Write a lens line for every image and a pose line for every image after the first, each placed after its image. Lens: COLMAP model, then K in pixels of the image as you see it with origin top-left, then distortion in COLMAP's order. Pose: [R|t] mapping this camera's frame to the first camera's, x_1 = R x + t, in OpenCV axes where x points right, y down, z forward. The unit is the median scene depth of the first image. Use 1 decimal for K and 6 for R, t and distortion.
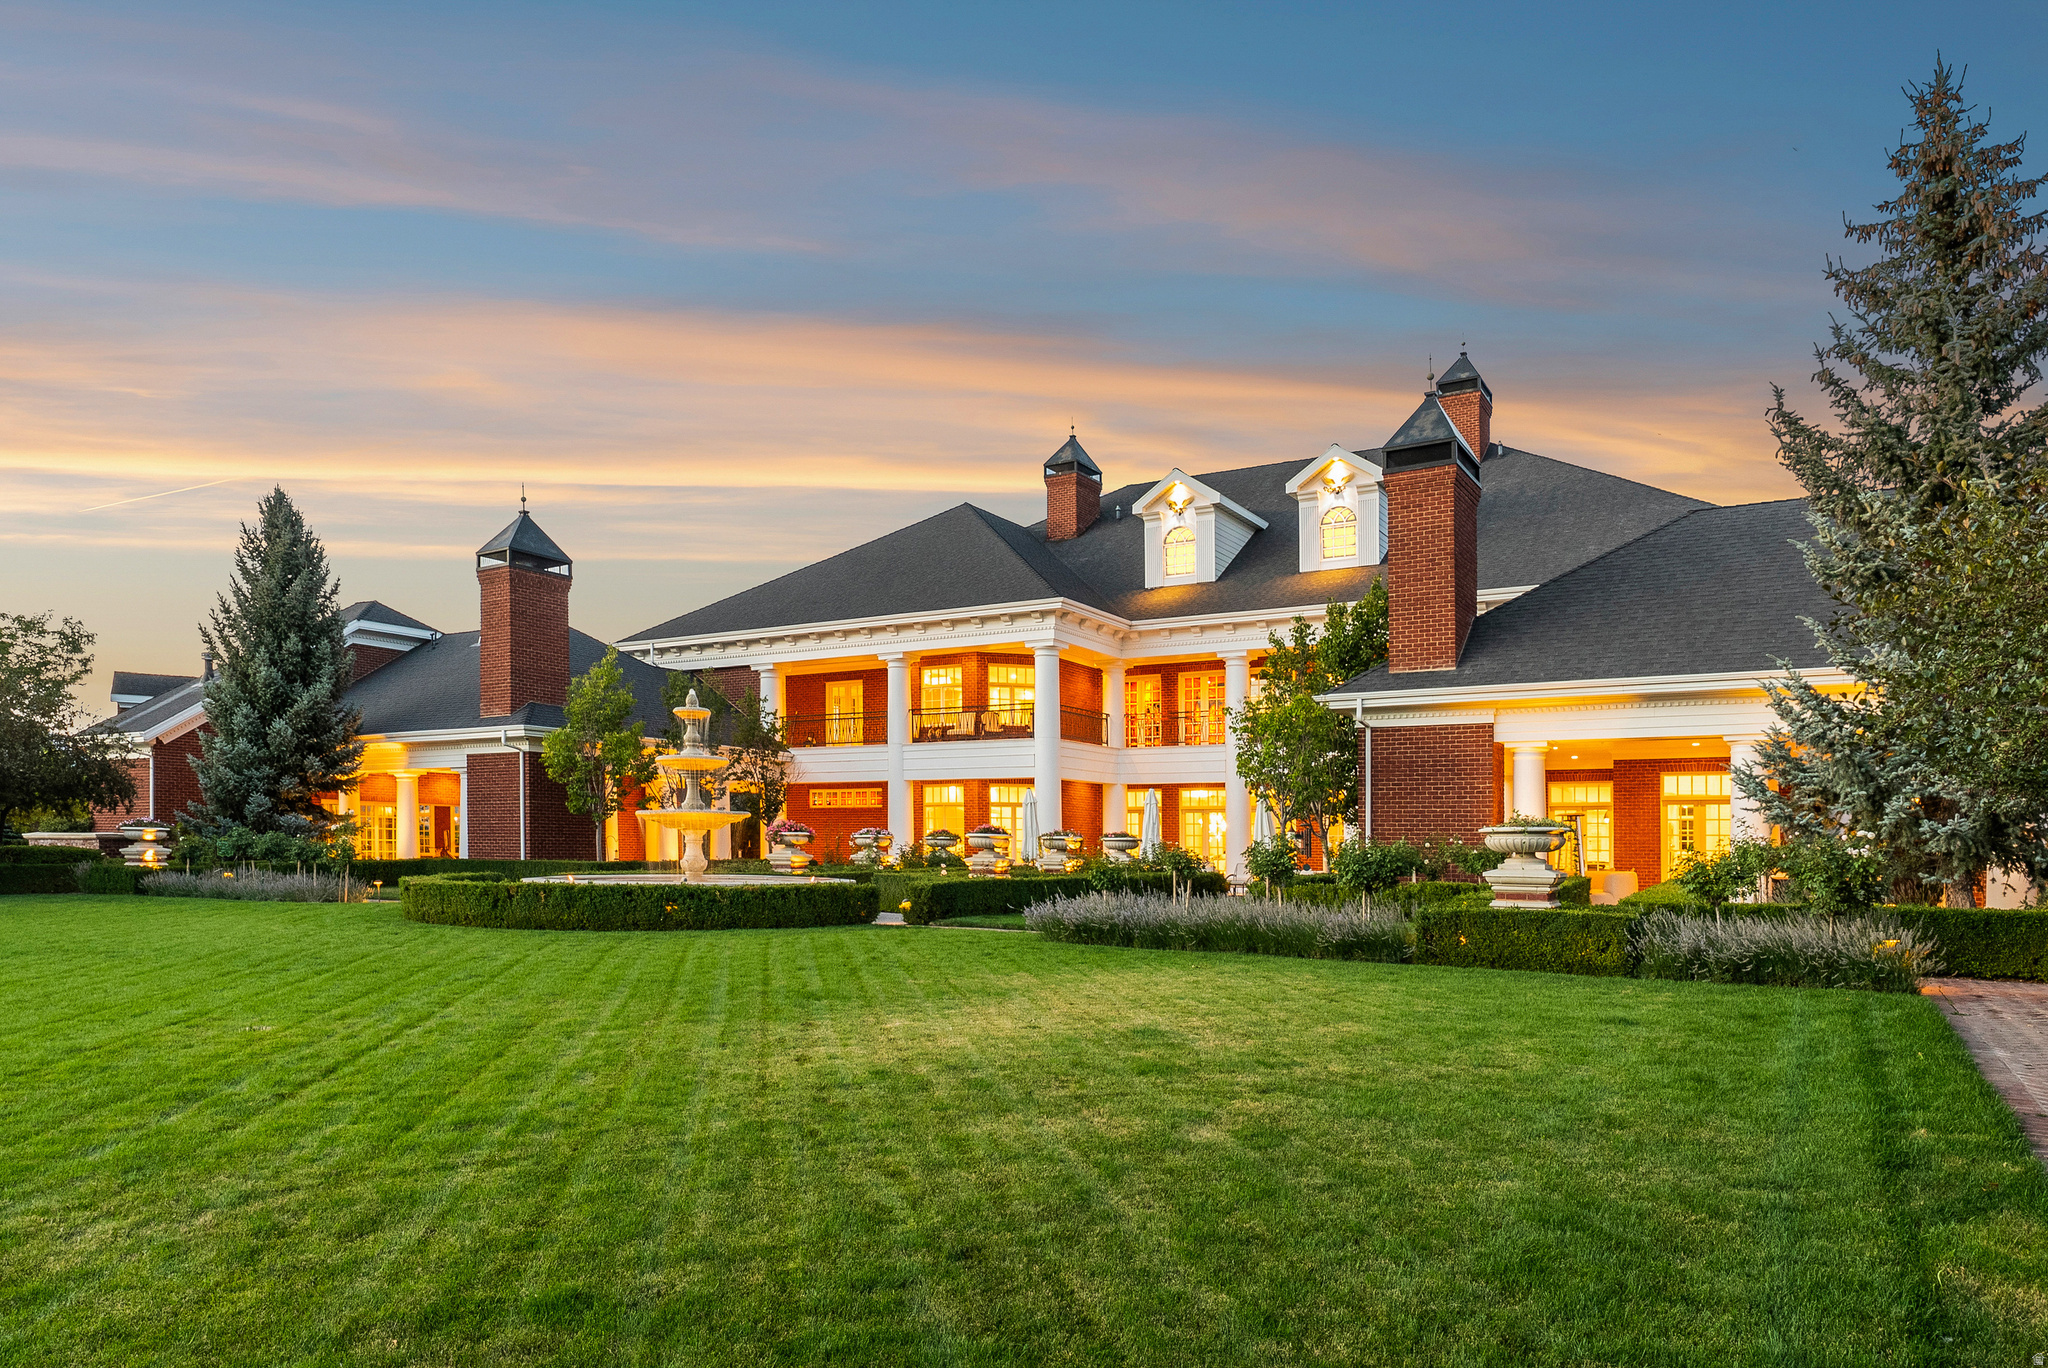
lens RADIAL K [[1286.6, 0, 1024.9], [0, 1286.6, 812.9], [0, 0, 1]] dist [-0.007376, -0.000636]
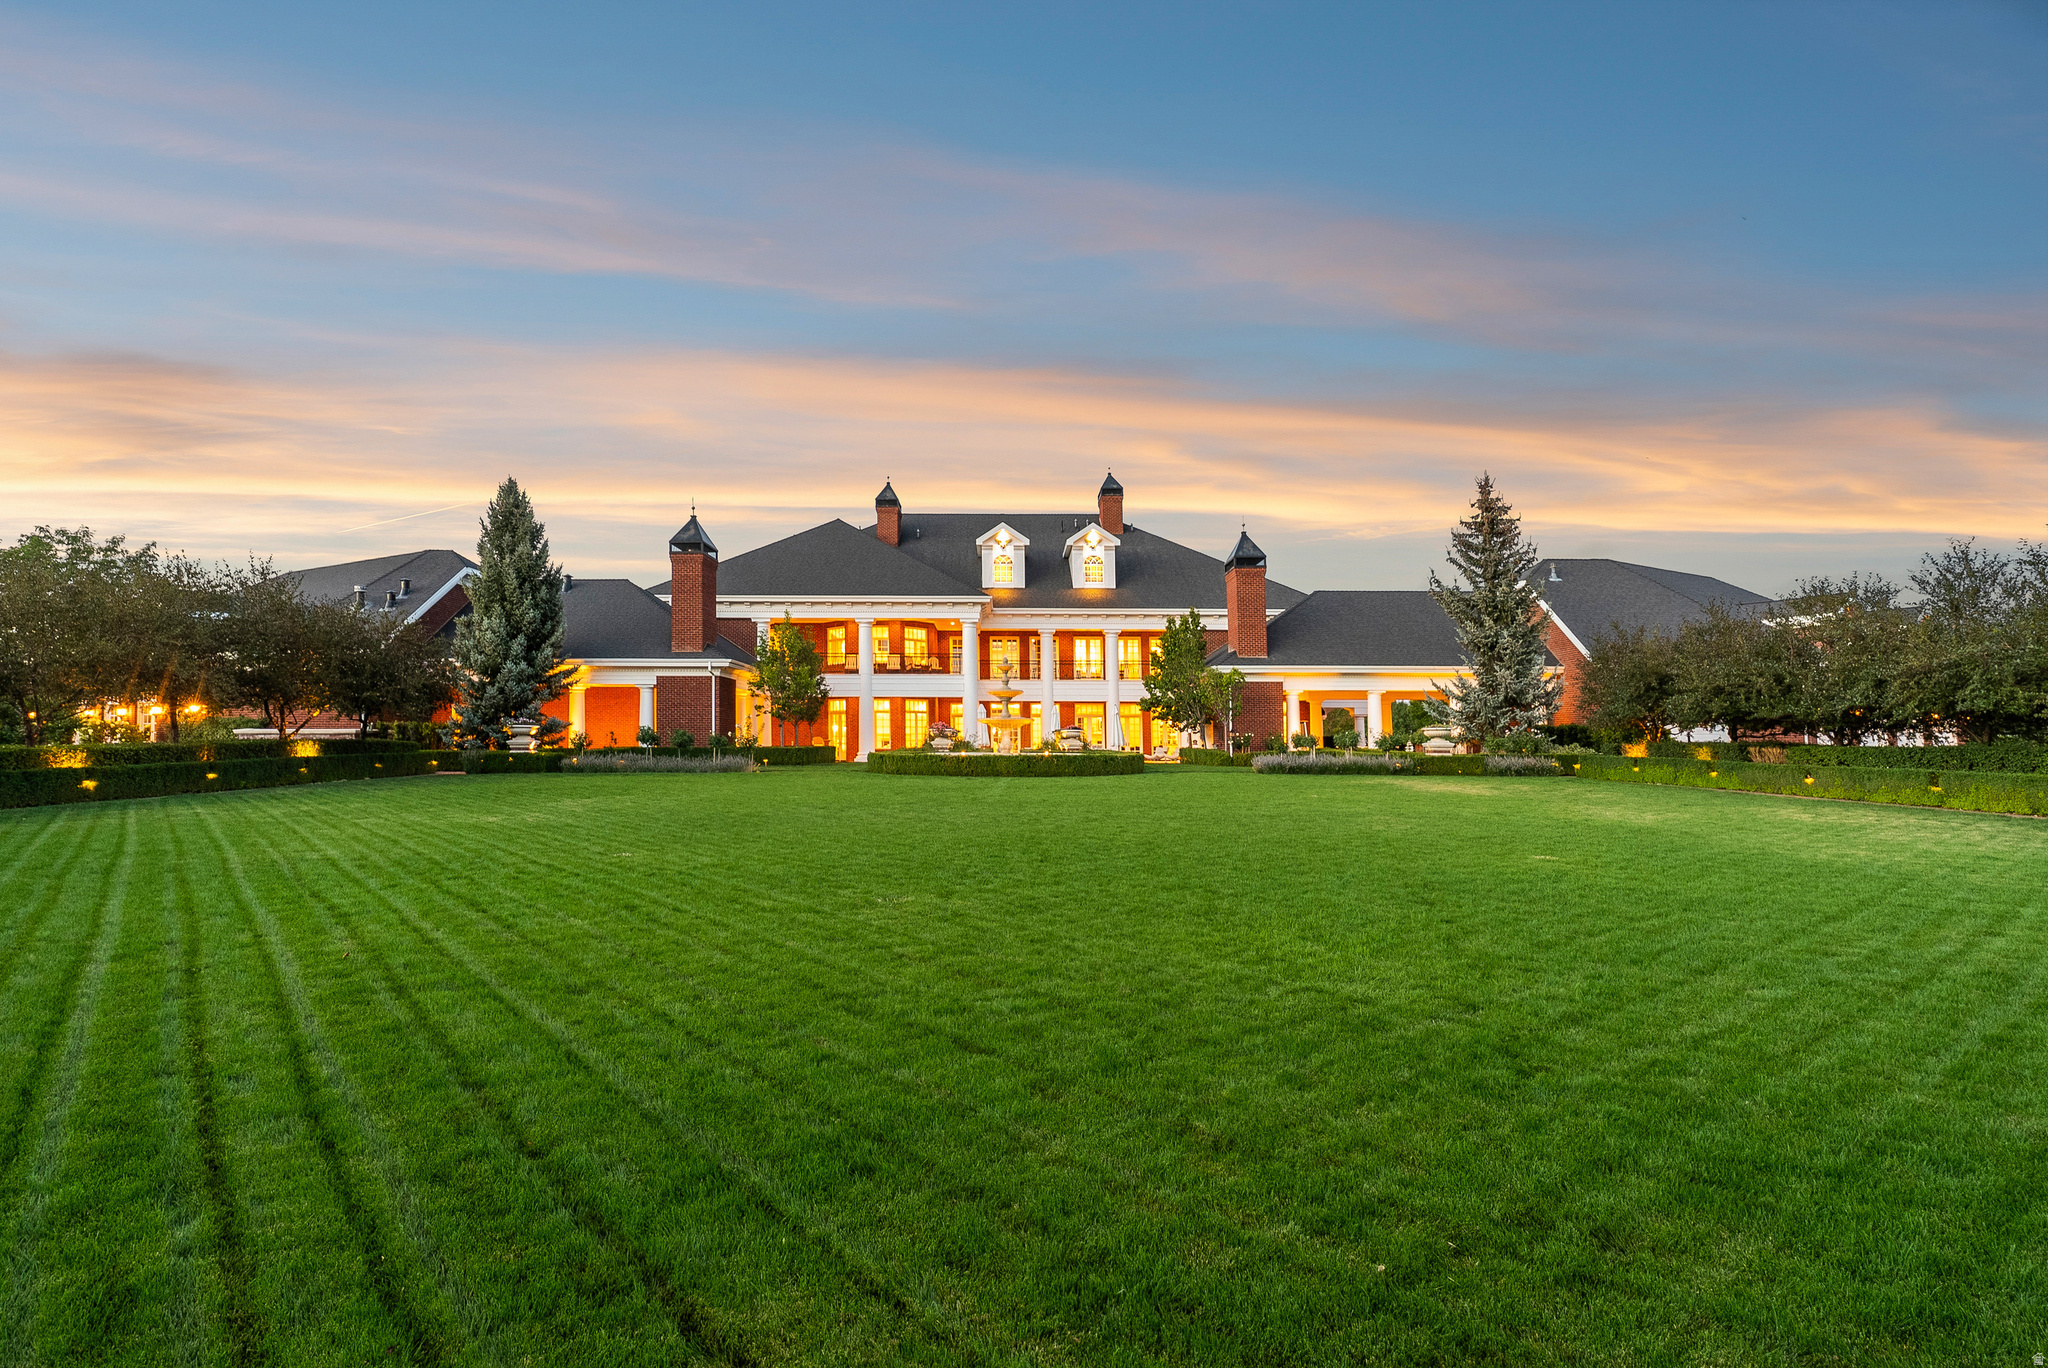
lens RADIAL K [[971.7, 0, 1024.0], [0, 971.7, 684.0], [0, 0, 1]] dist [-0.000401, -0.000249]
pose [[0.844137, 0.023819, 0.535598, -0.666989], [-0.007858, 0.999455, -0.032063, -0.003888], [-0.536069, 0.022857, 0.843864, -0.158913]]
